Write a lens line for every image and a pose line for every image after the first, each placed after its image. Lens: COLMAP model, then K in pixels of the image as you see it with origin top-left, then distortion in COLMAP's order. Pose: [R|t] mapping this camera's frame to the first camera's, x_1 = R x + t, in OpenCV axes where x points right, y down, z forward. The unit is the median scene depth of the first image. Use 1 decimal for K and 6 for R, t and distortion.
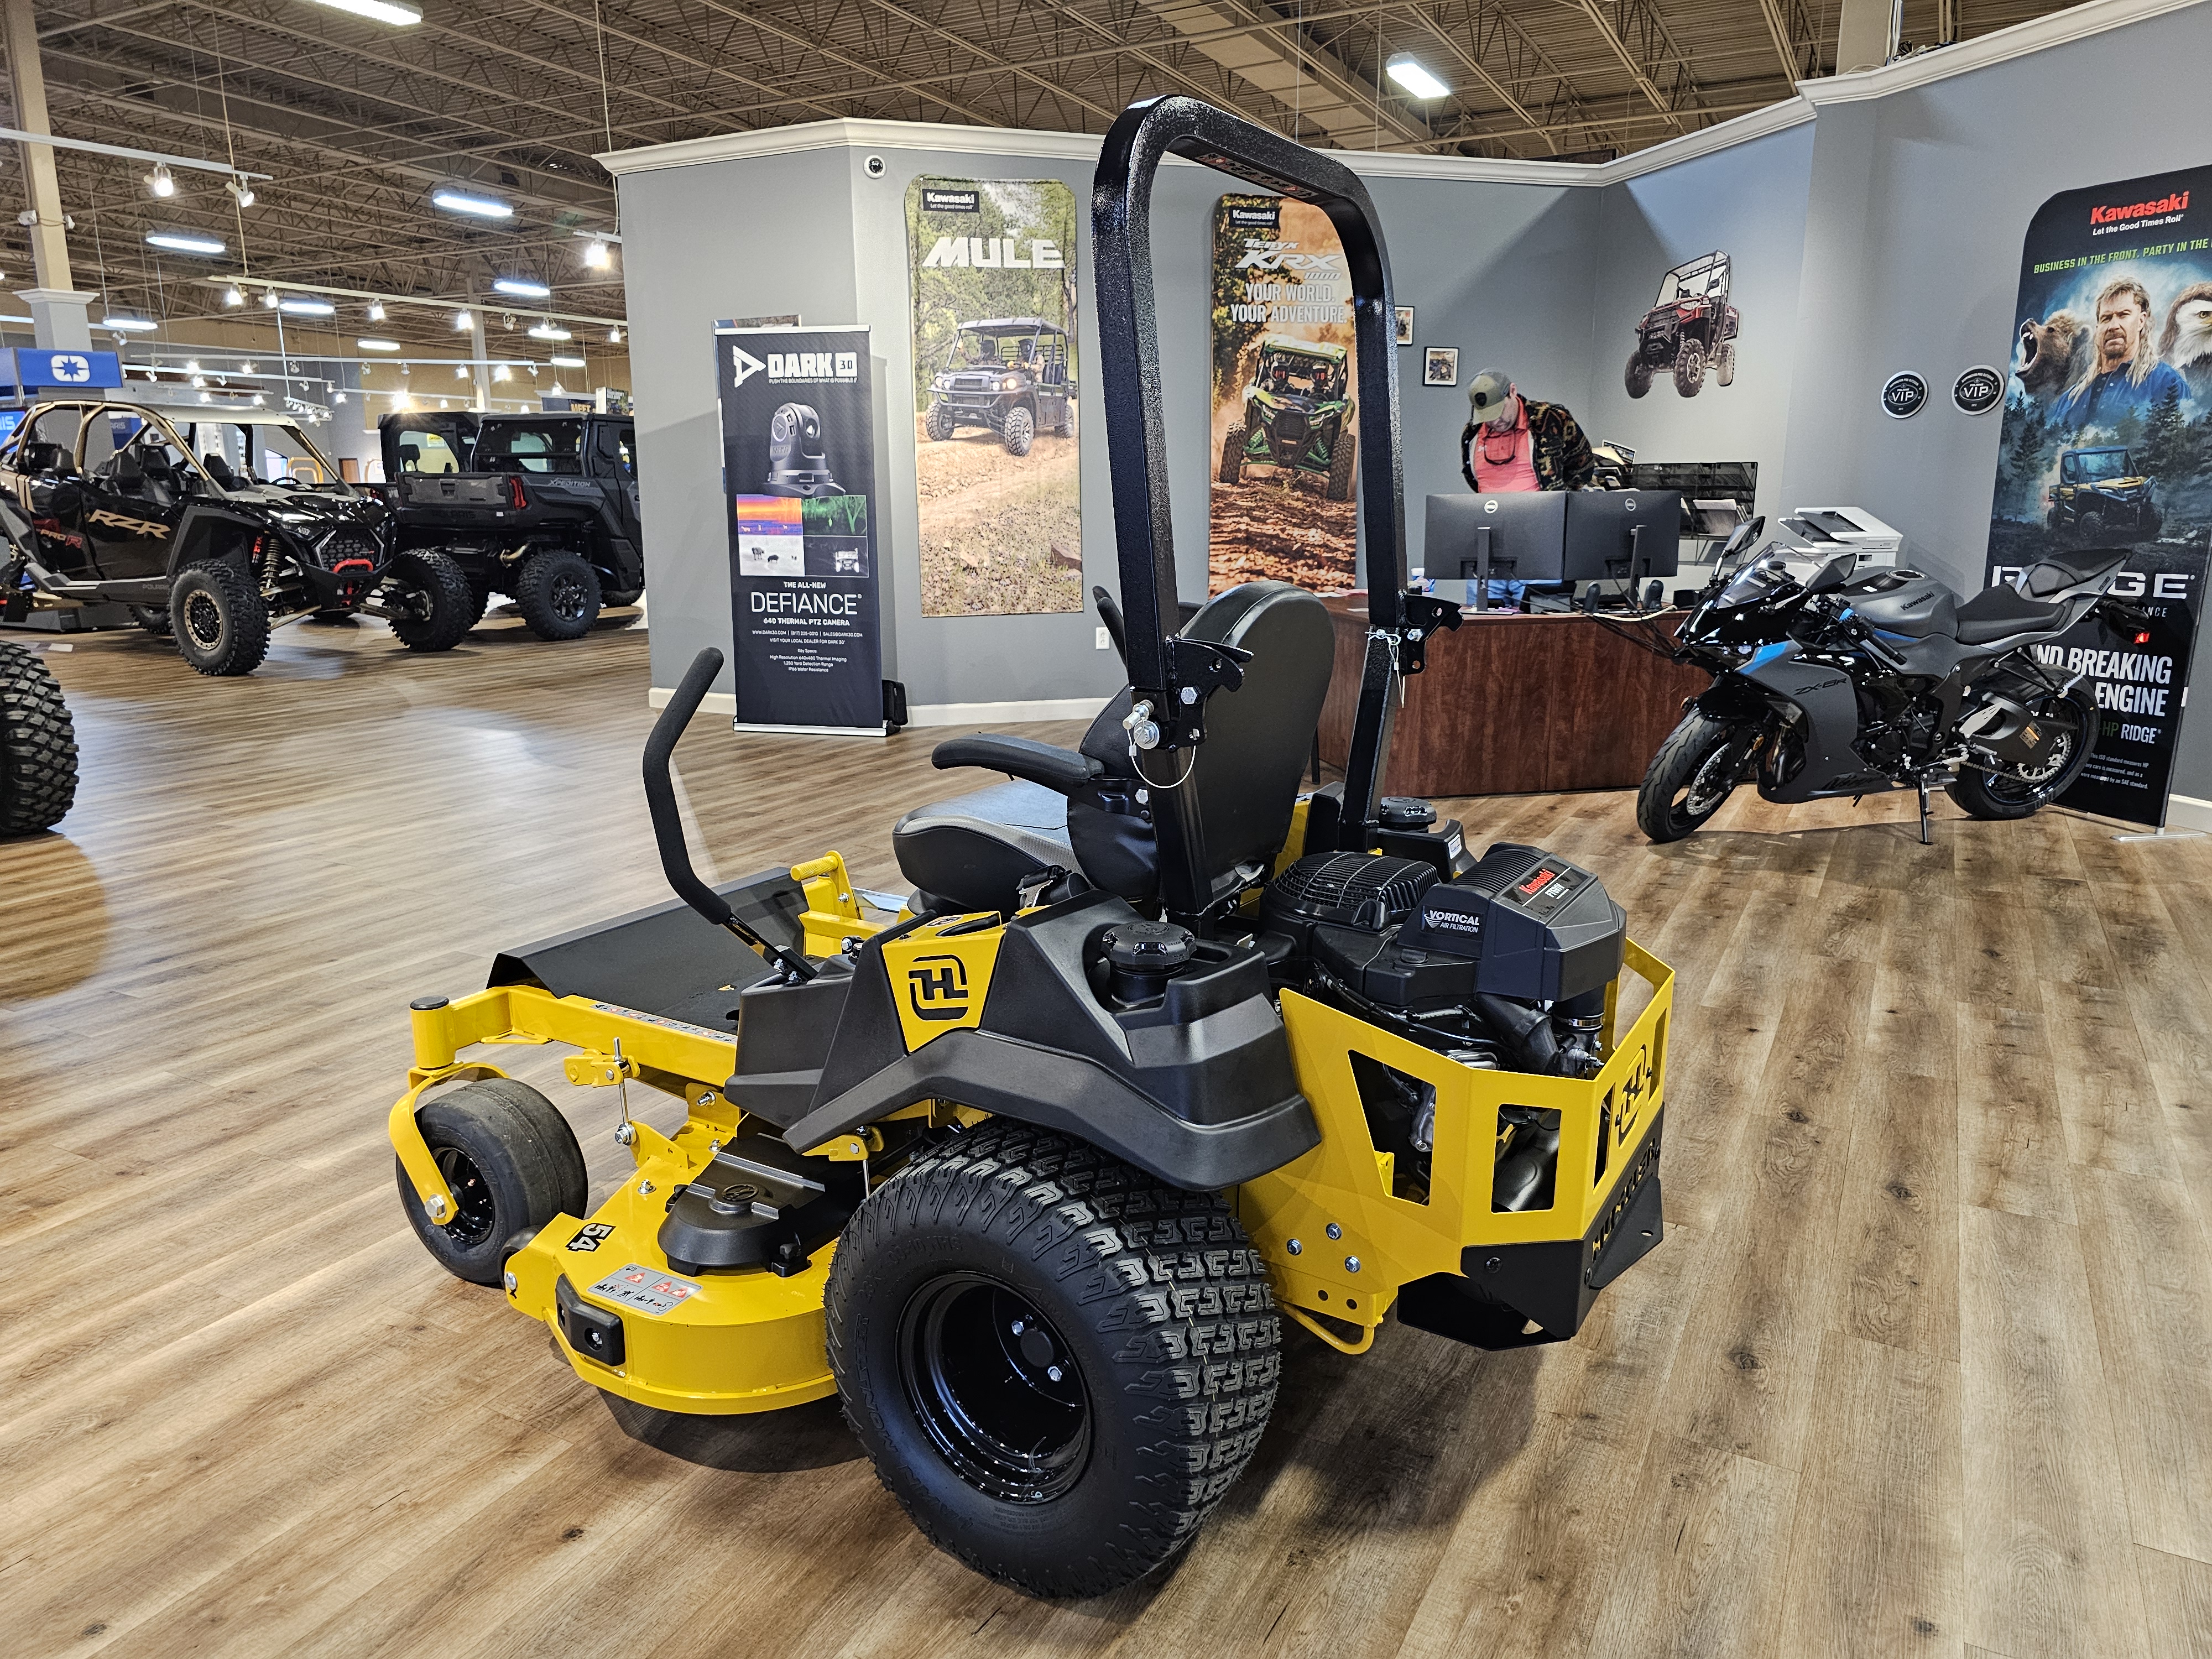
lens RADIAL K [[1484.9, 0, 1102.0], [0, 1484.9, 868.8], [0, 0, 1]] dist [0.052291, -0.047136]
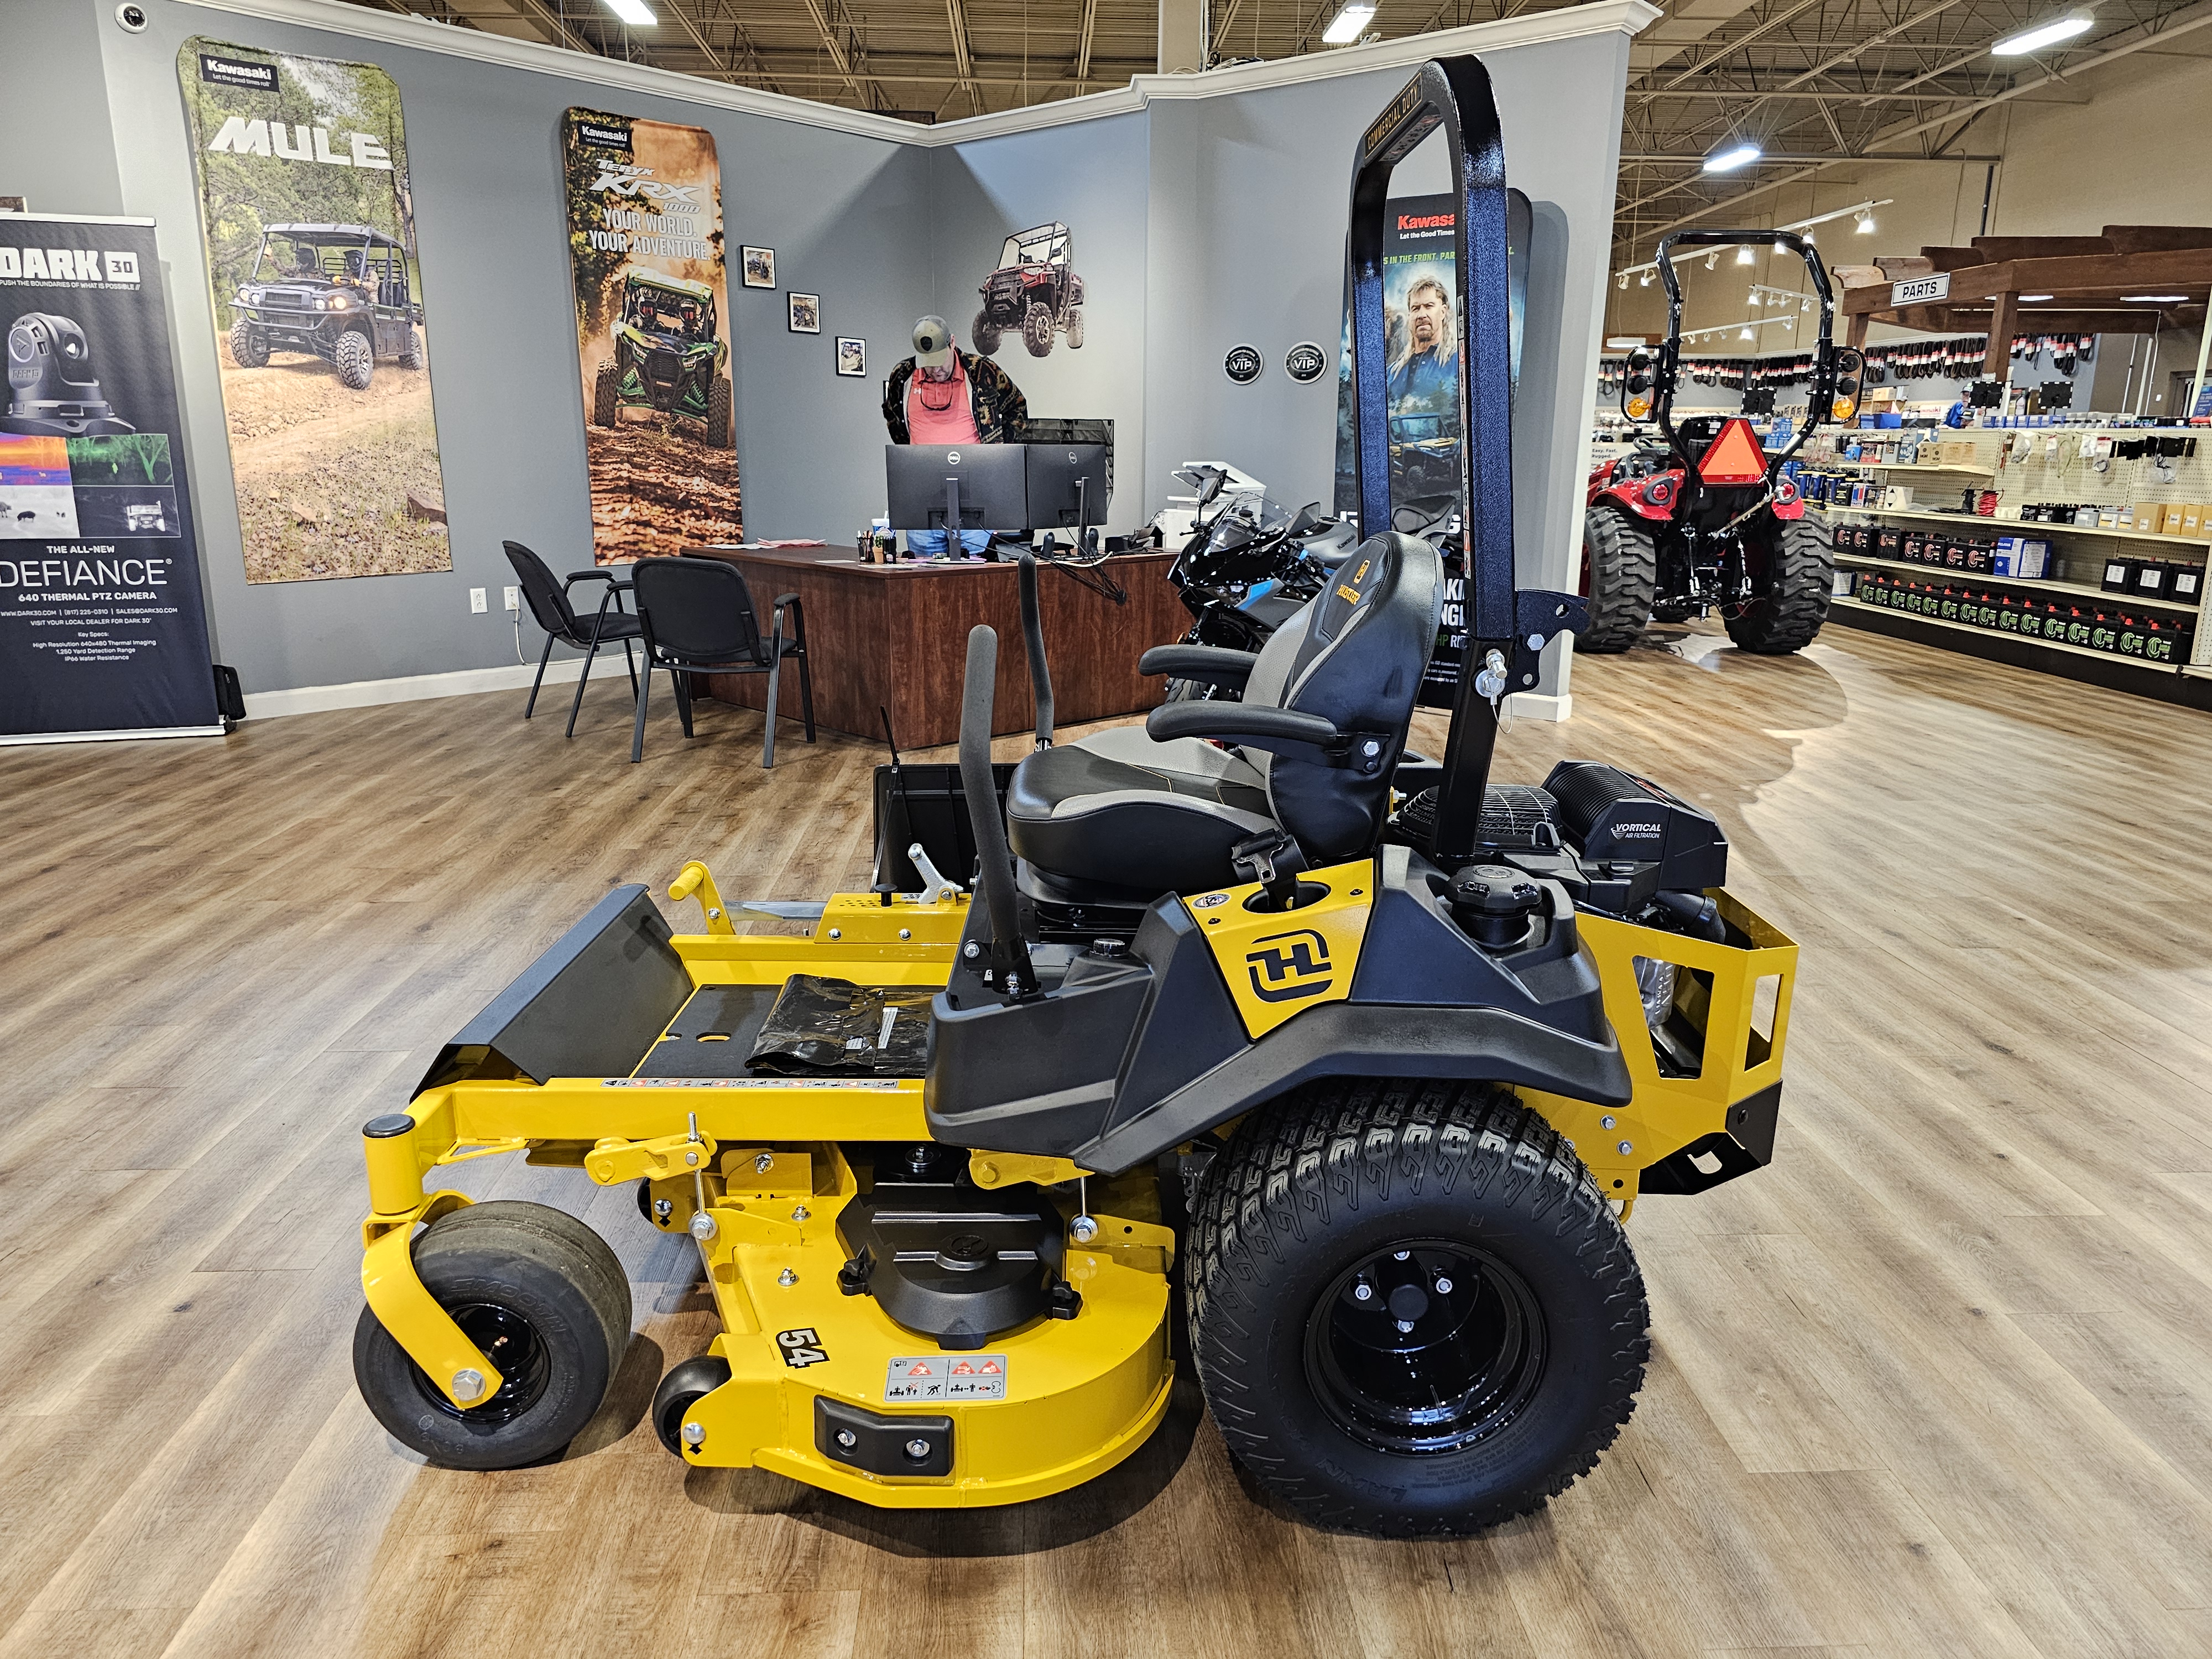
lens RADIAL K [[1484.9, 0, 1123.0], [0, 1484.9, 849.3], [0, 0, 1]] dist [0.052291, -0.047136]
pose [[0.849591, -0.129389, 0.511325, -0.164124], [0.118721, 0.991478, 0.053630, -0.014115], [-0.513907, 0.015142, 0.857712, 0.055725]]
